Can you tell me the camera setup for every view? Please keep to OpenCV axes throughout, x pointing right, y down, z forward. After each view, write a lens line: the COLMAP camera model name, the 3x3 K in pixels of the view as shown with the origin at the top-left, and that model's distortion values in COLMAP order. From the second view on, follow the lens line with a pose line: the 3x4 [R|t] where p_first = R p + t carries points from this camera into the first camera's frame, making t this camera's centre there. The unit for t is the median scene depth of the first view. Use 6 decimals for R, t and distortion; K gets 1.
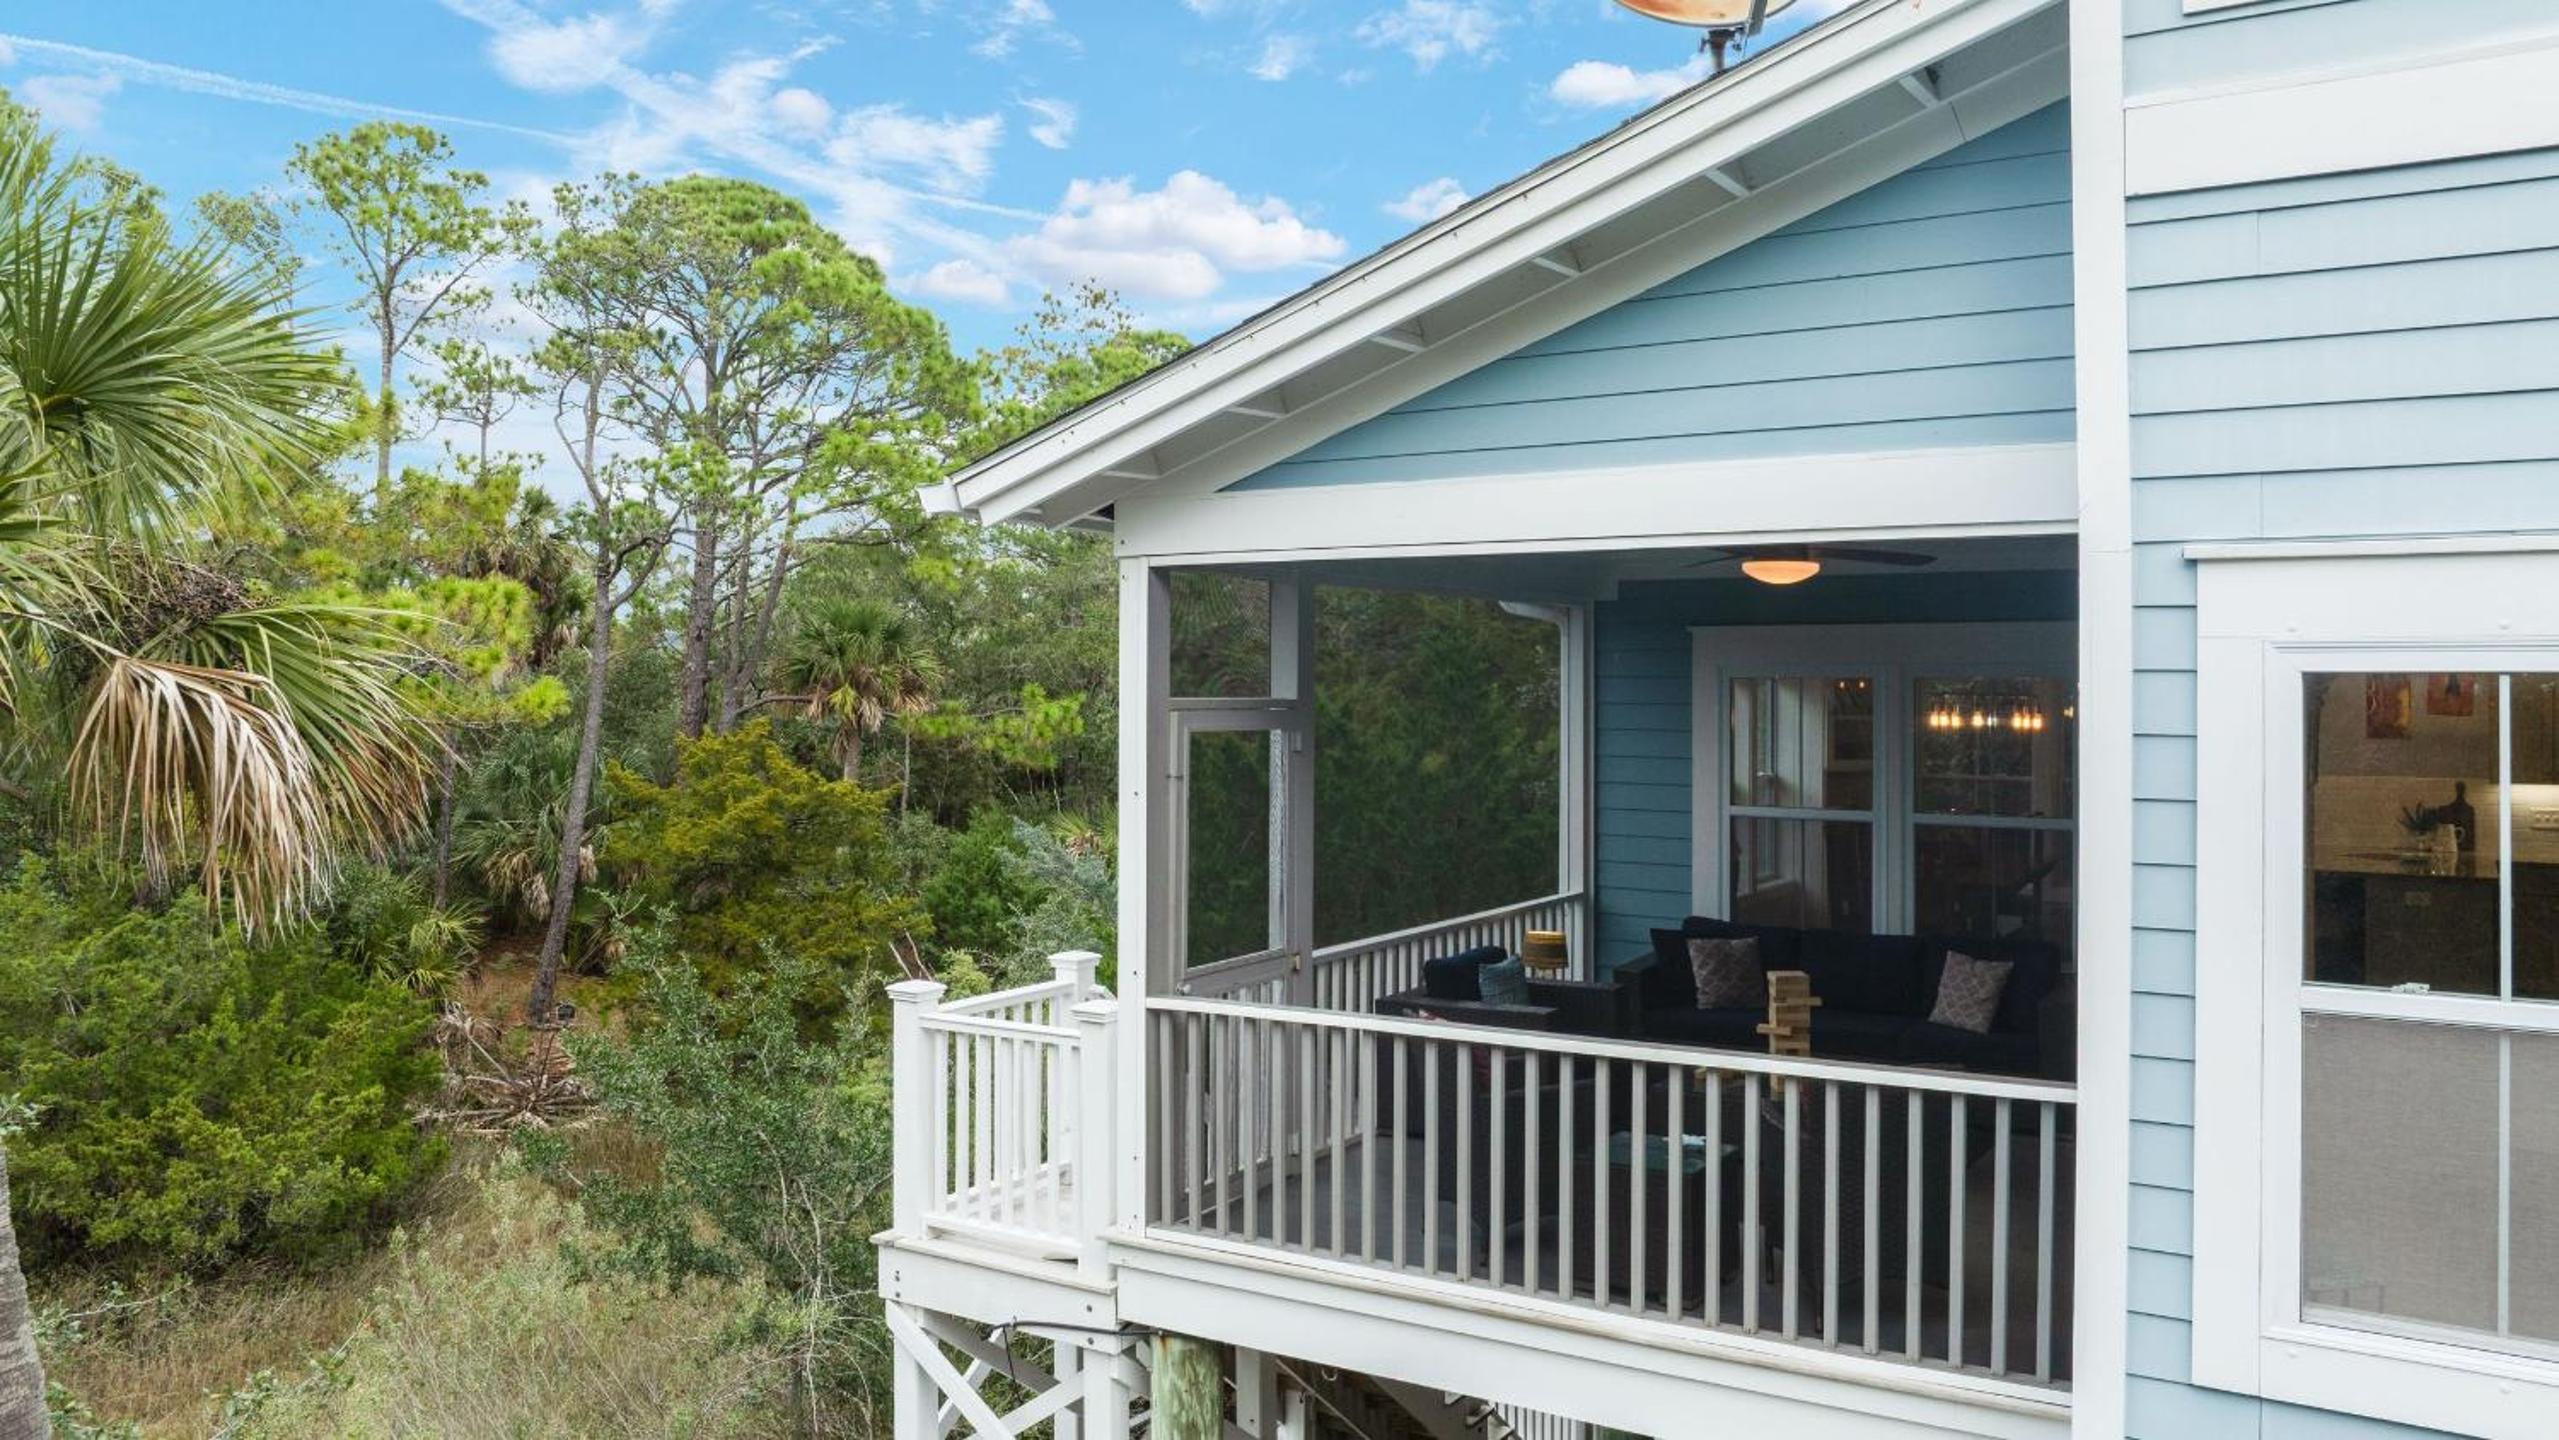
lens RADIAL K [[1950.2, 0, 1279.5], [0, 1950.2, 720.0], [0, 0, 1]] dist [0.004347, 0.002647]
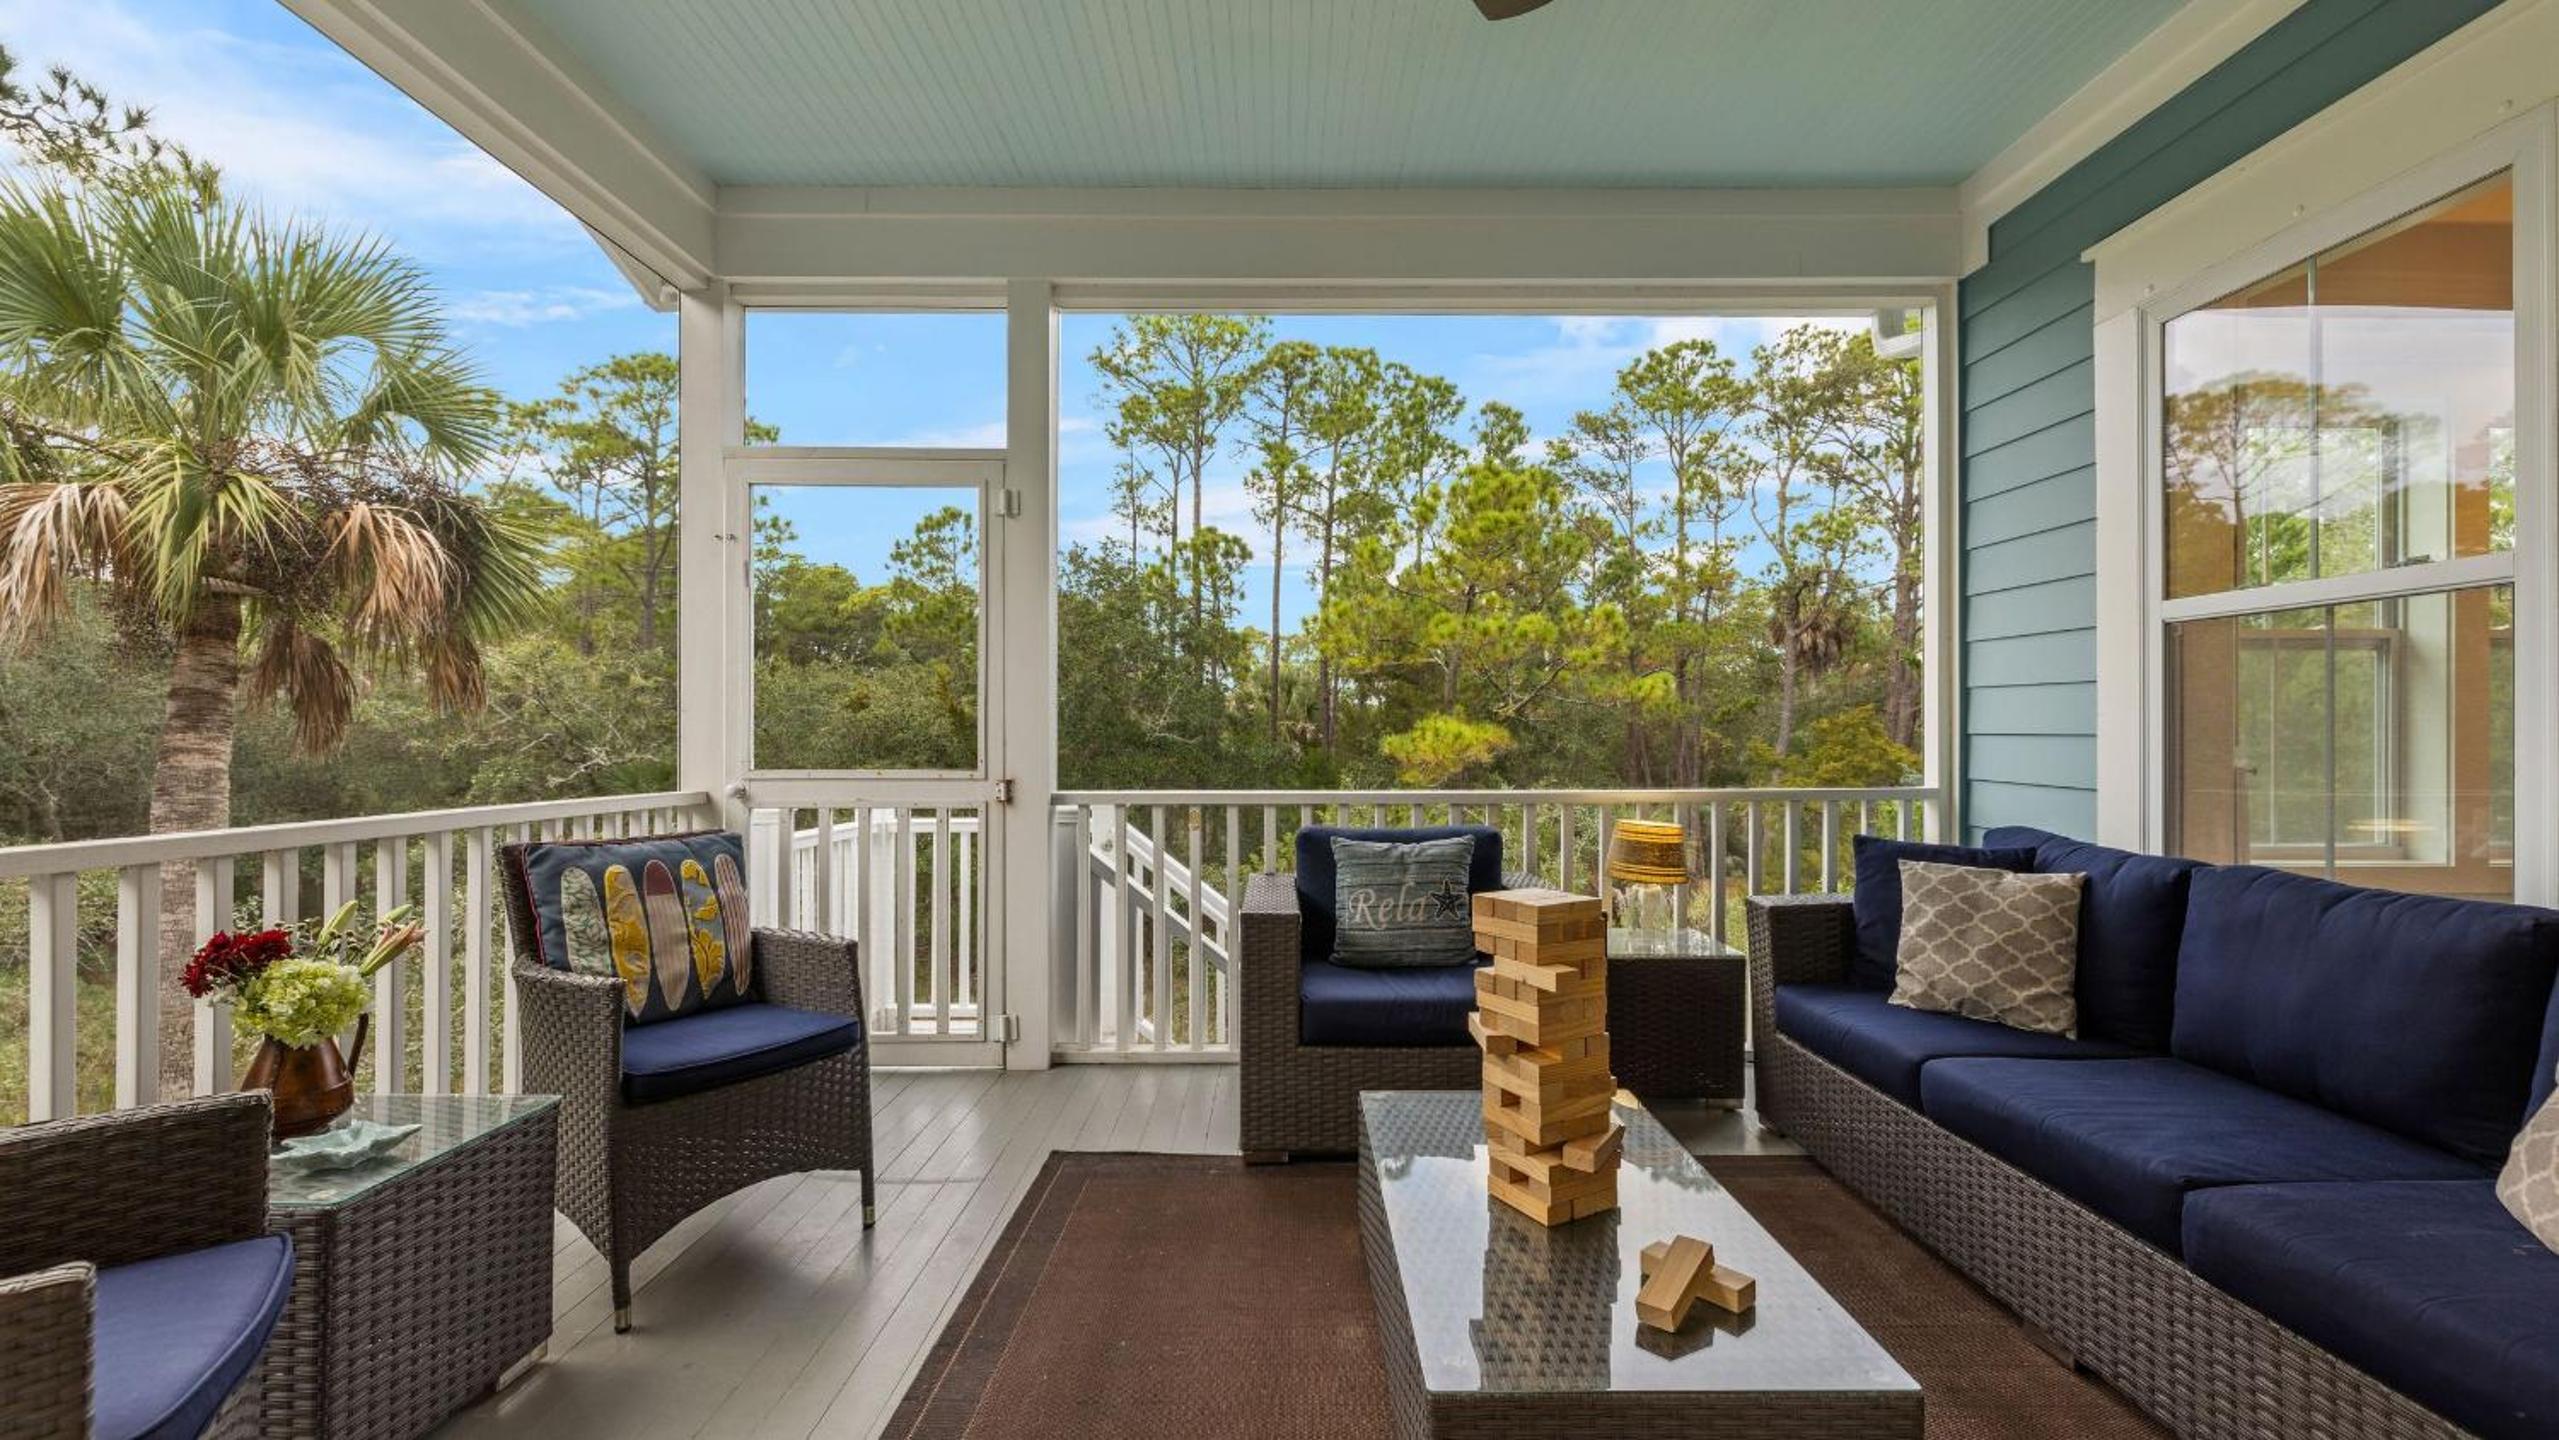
lens RADIAL K [[1093.0, 0, 1279.5], [0, 1093.0, 720.0], [0, 0, 1]] dist [-0.001385, -0.000239]
pose [[0.536203, -0.009142, -0.844040, 0.336407], [-0.020638, 0.999500, -0.023936, 0.083154], [0.843837, 0.030253, 0.535746, 0.686832]]
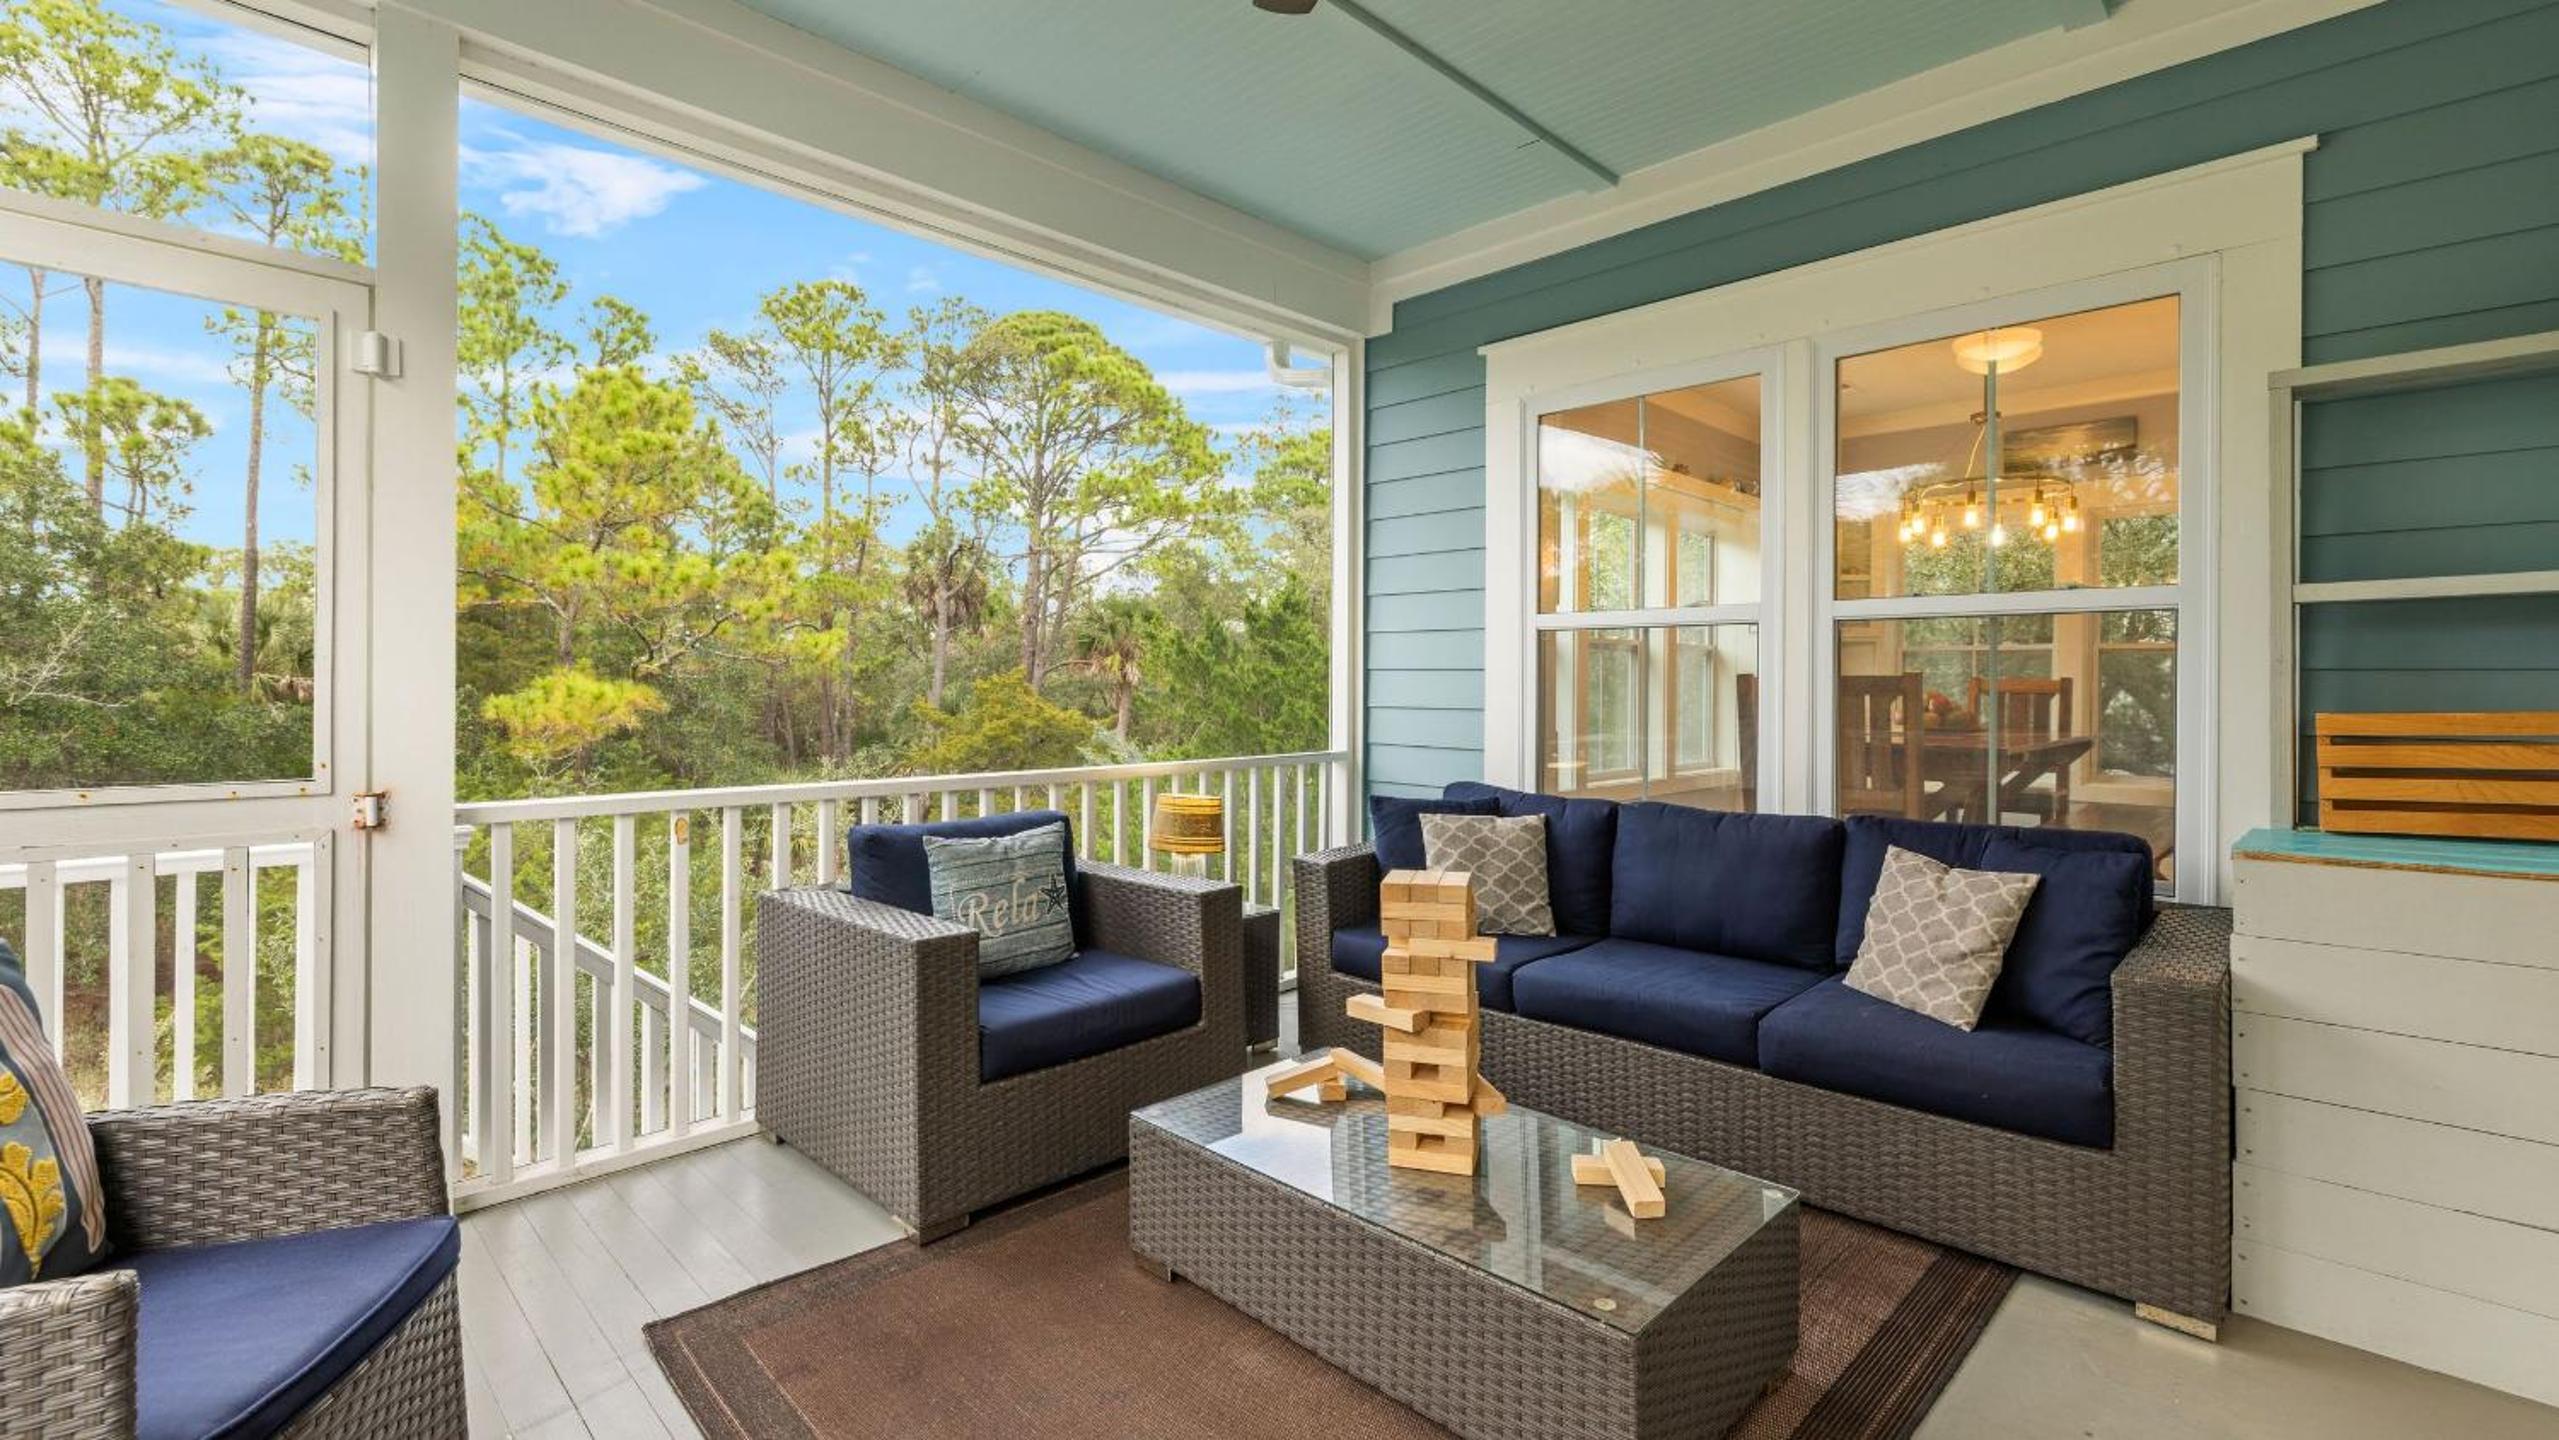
lens RADIAL K [[1123.4, 0, 1287.9], [0, 1123.4, 686.7], [0, 0, 1]] dist [-0.002298, 0.000251]
pose [[0.977026, 0.003341, -0.213092, 0.229735], [-0.009058, 0.999625, -0.025856, 0.078693], [0.212925, 0.027192, 0.976690, 0.621628]]
